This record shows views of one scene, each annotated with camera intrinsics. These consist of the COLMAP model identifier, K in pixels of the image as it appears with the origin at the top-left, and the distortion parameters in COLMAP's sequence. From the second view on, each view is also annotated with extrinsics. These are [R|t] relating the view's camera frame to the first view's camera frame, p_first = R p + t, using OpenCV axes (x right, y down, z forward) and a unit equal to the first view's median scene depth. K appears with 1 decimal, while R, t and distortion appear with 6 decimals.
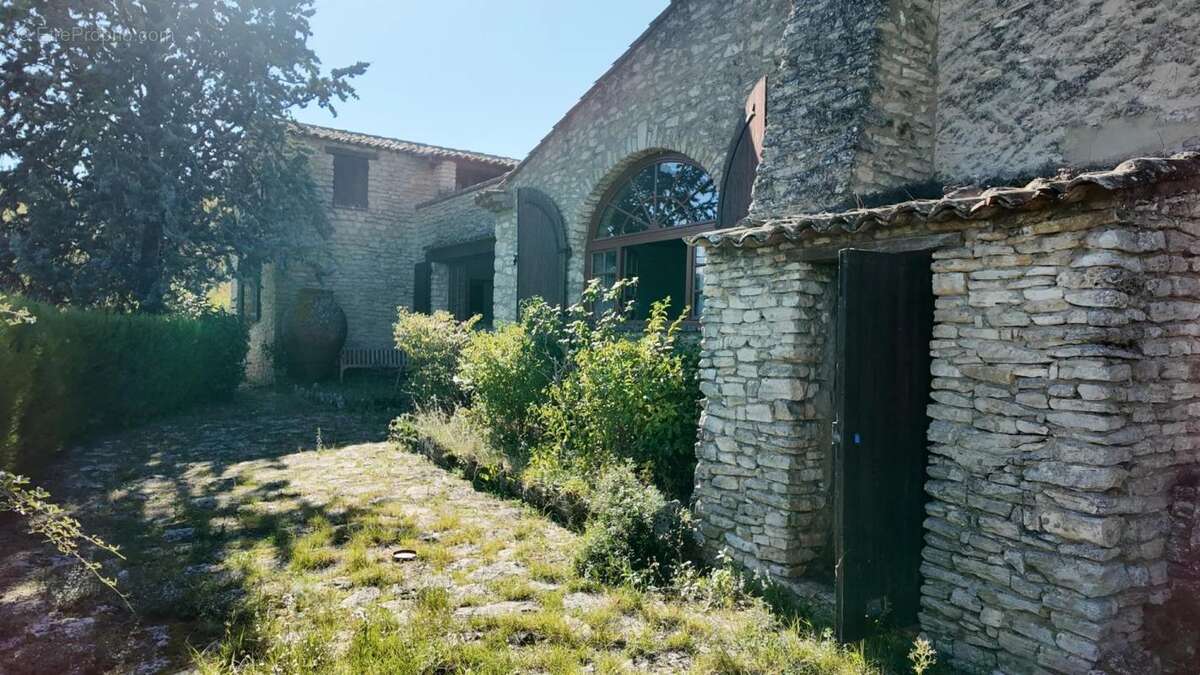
lens RADIAL K [[731.1, 0, 600.0], [0, 731.1, 337.5], [0, 0, 1]] dist [0.049913, -0.054884]
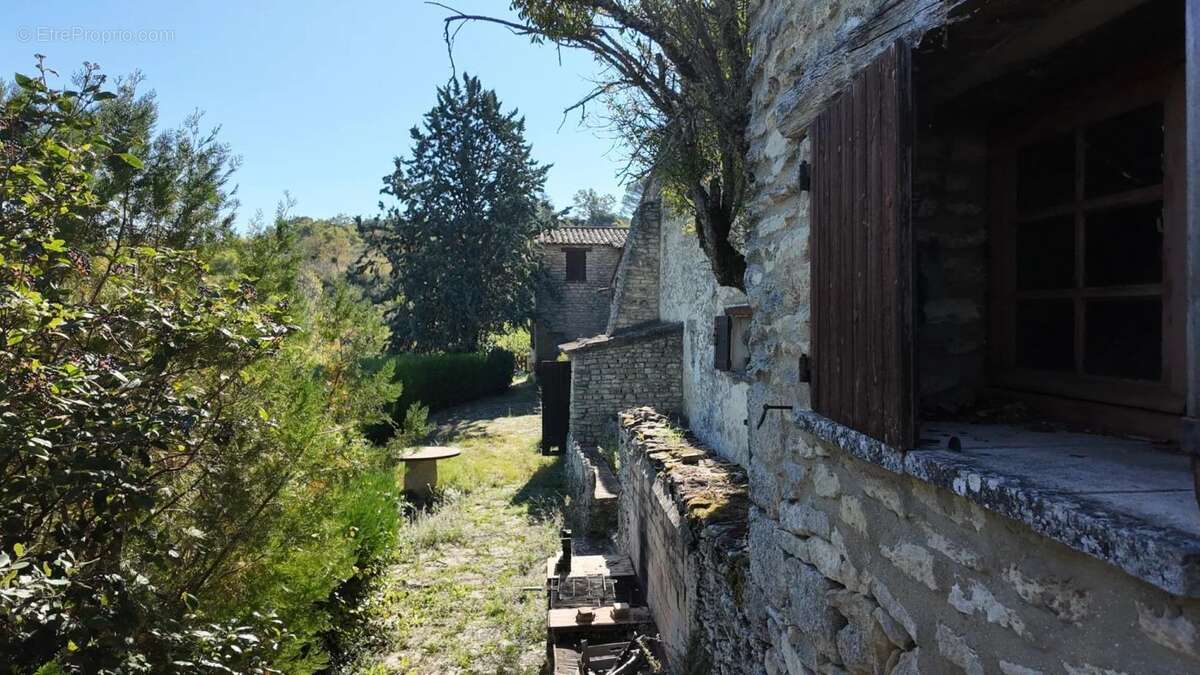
lens RADIAL K [[731.1, 0, 600.0], [0, 731.1, 337.5], [0, 0, 1]] dist [0.049913, -0.054884]
pose [[0.896538, -0.018918, -0.442562, 0.478352], [0.017975, 0.999818, -0.006325, -0.042341], [0.442602, -0.002284, 0.896715, -0.502738]]
